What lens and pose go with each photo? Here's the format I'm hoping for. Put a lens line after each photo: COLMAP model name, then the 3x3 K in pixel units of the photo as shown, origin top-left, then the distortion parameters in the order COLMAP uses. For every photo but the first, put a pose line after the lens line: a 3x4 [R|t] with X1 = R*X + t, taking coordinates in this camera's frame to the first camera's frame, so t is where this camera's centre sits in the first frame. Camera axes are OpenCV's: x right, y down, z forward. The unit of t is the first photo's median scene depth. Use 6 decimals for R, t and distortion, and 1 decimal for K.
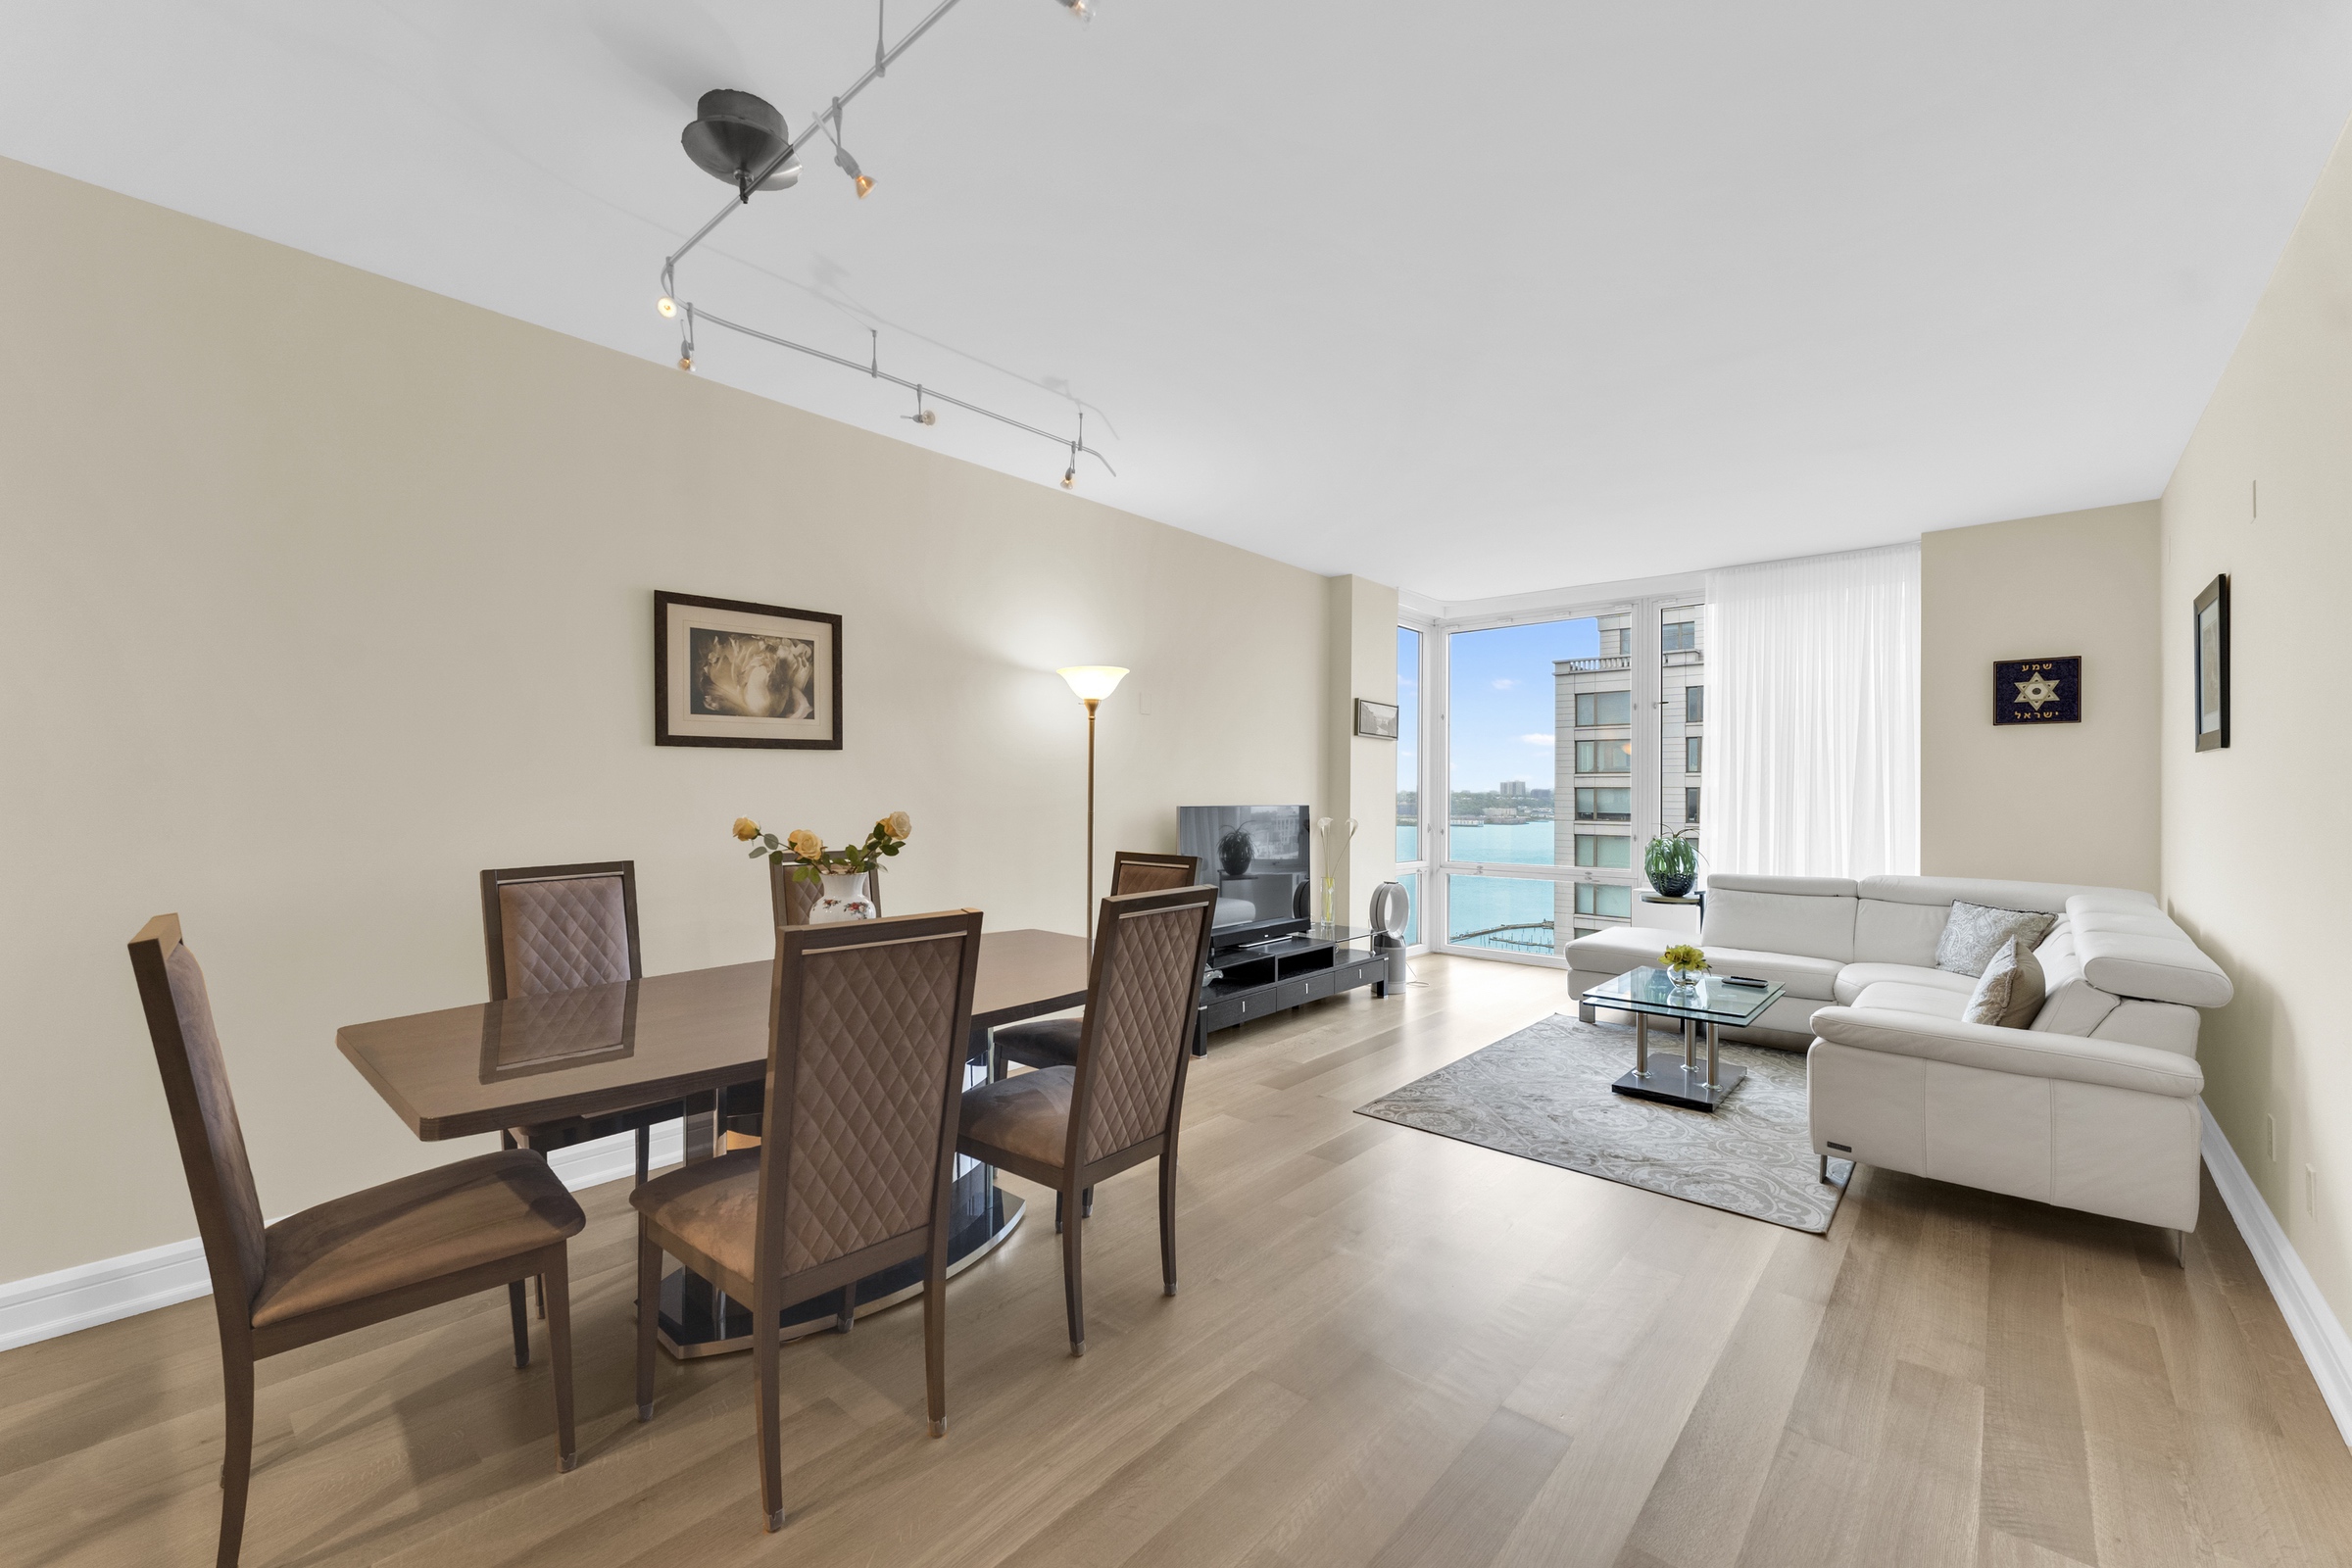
lens RADIAL K [[944.2, 0, 1173.4], [0, 944.2, 791.5], [0, 0, 1]] dist [0.000159, -0.000065]
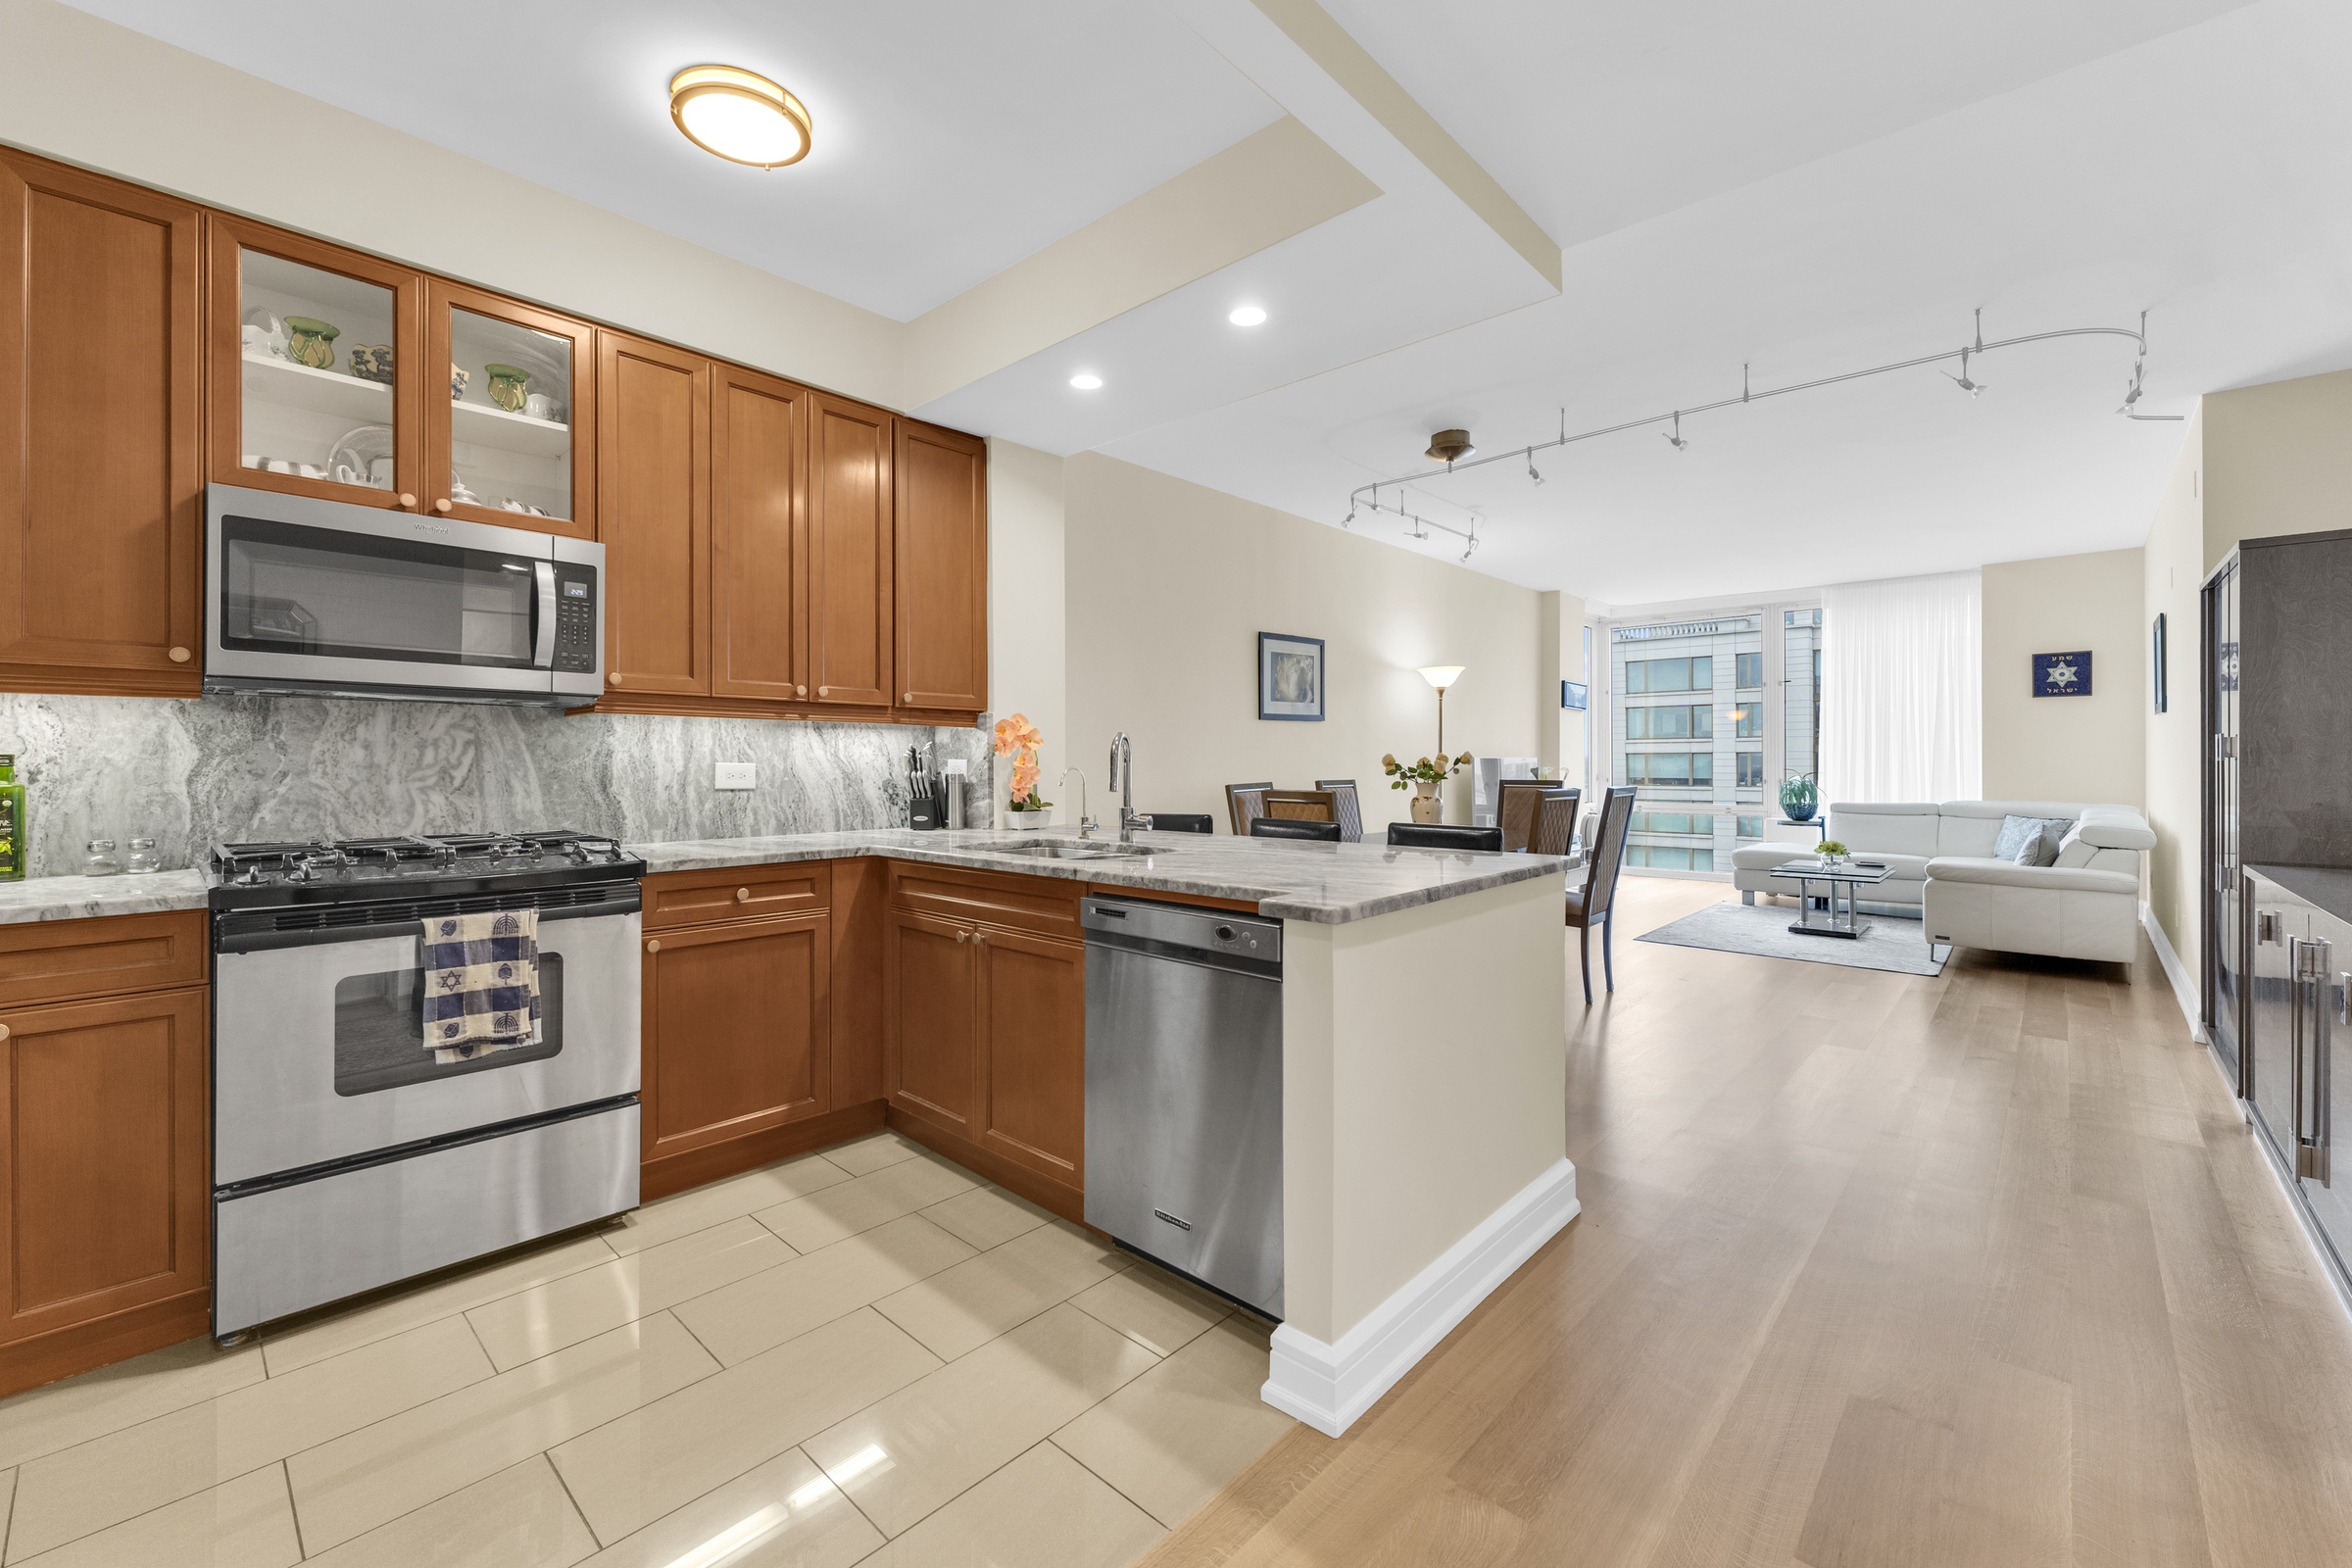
lens RADIAL K [[950.4, 0, 1183.3], [0, 950.4, 765.8], [0, 0, 1]] dist [0.001724, 0.000039]
pose [[0.999773, -0.008077, -0.019698, -0.569918], [0.008153, 0.999960, 0.003754, 0.026715], [0.019667, -0.003914, 0.999799, -0.680628]]
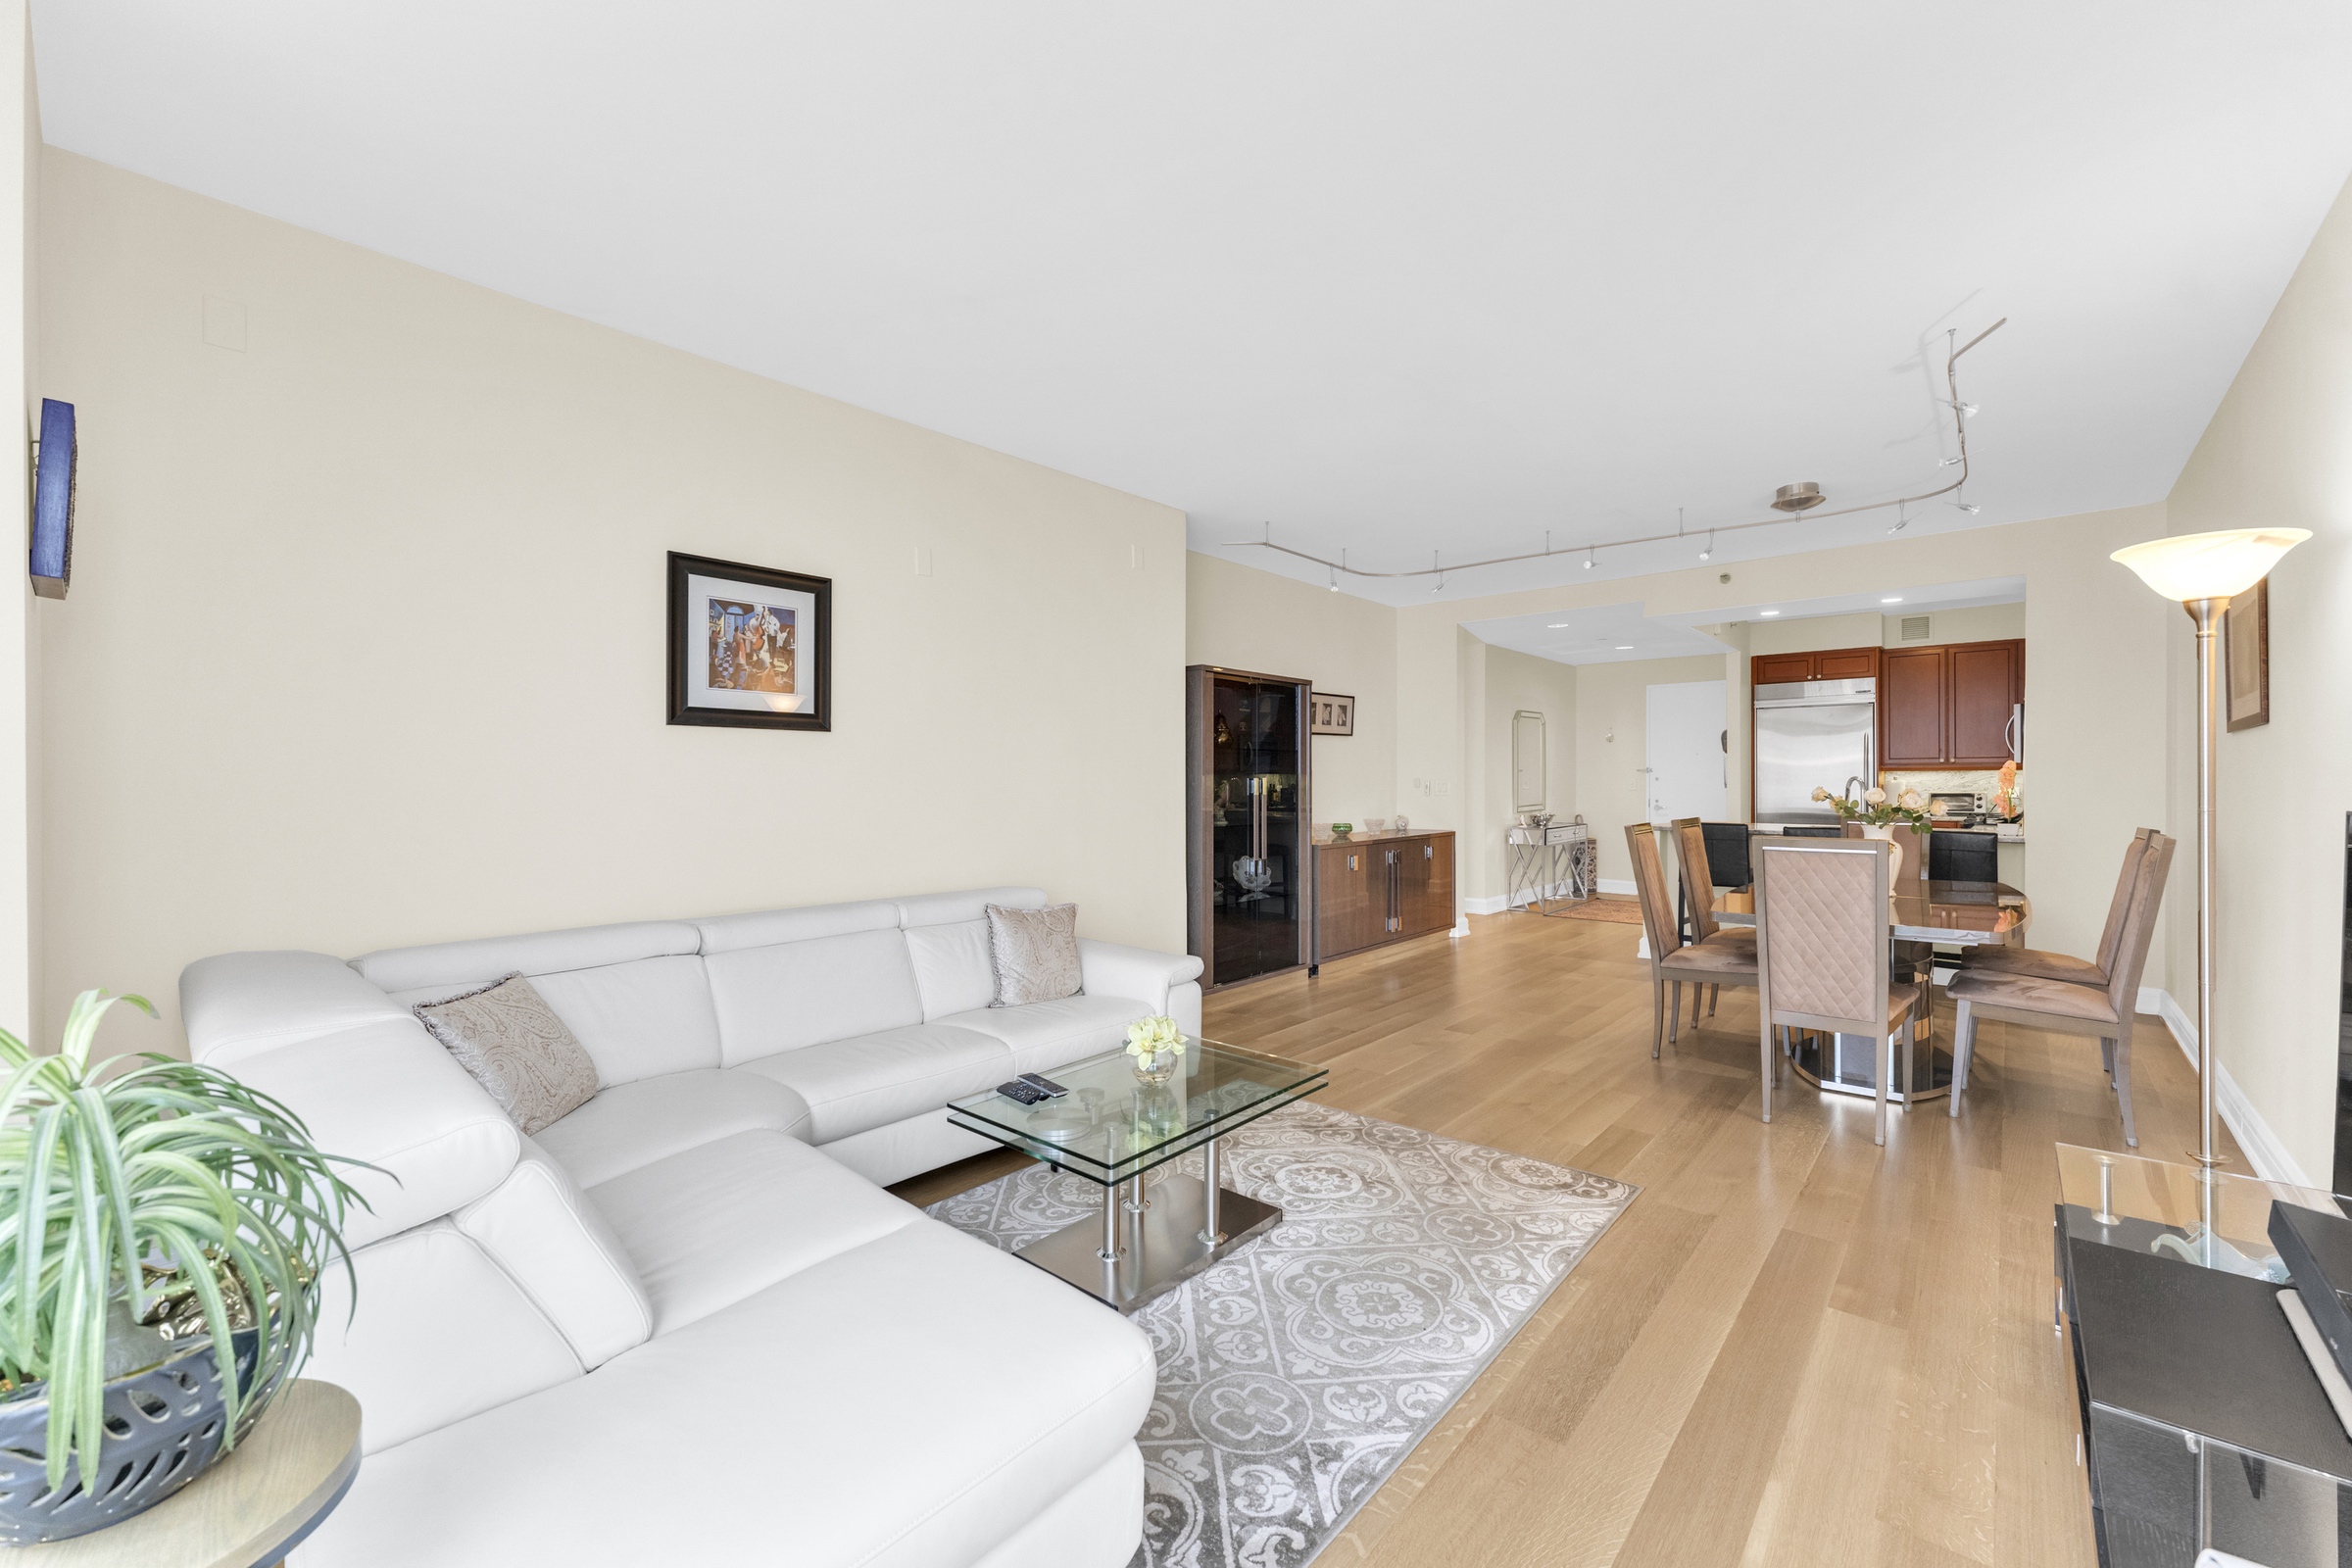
lens RADIAL K [[941.4, 0, 1174.4], [0, 941.4, 776.6], [0, 0, 1]] dist [0.000055, 0.000108]
pose [[-0.999993, -0.003753, -0.000710, 0.591731], [-0.003753, 0.999993, -0.000486, 0.005739], [0.000712, -0.000484, -1.000000, 1.817166]]
